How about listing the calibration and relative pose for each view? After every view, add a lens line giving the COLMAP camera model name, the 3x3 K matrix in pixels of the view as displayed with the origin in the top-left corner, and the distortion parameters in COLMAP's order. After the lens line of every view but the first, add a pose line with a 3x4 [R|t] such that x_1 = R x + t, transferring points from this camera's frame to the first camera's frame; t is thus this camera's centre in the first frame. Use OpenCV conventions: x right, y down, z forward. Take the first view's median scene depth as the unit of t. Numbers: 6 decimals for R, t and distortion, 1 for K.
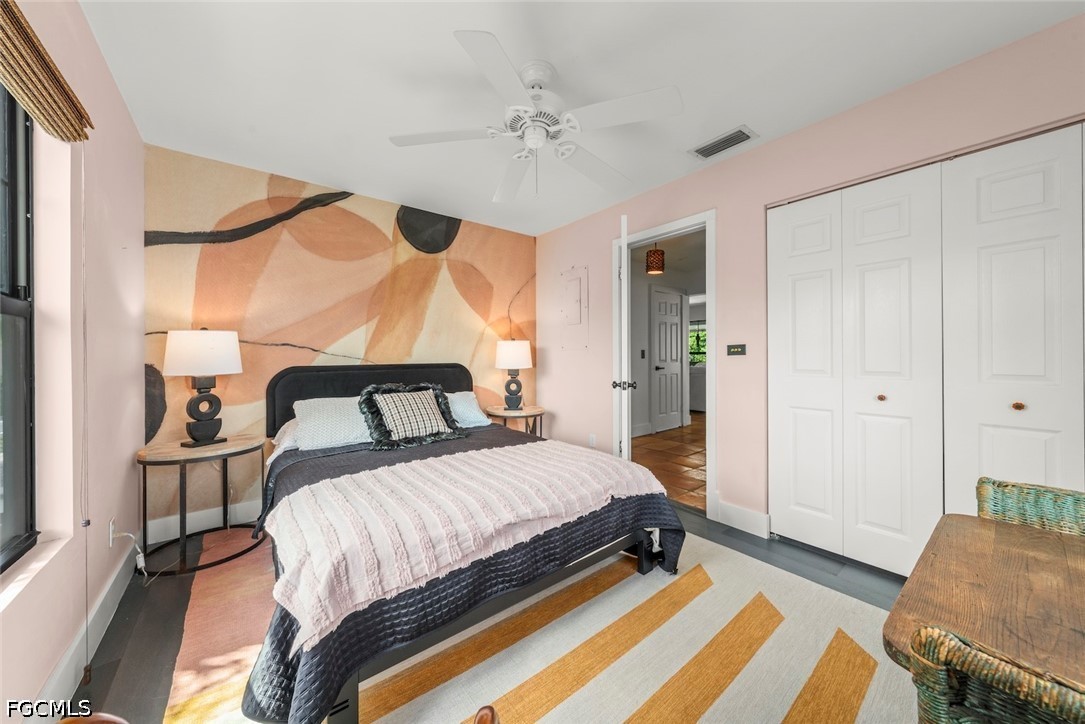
lens RADIAL K [[384.1, 0, 543.0], [0, 384.1, 357.5], [0, 0, 1]] dist [-0.001038, 0.000019]
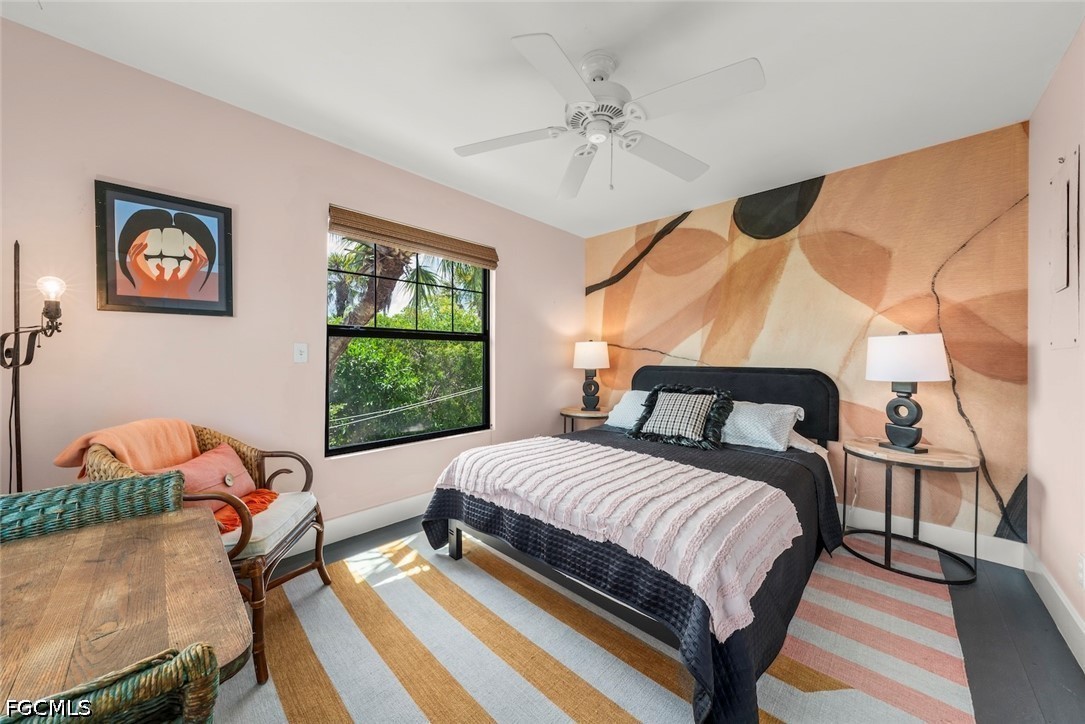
lens RADIAL K [[384.1, 0, 543.0], [0, 384.1, 357.5], [0, 0, 1]] dist [-0.001038, 0.000019]
pose [[0.117070, 0.006377, -0.993103, 0.541799], [-0.011309, 0.999923, 0.005088, -0.006076], [0.993059, 0.010635, 0.117133, 0.439790]]
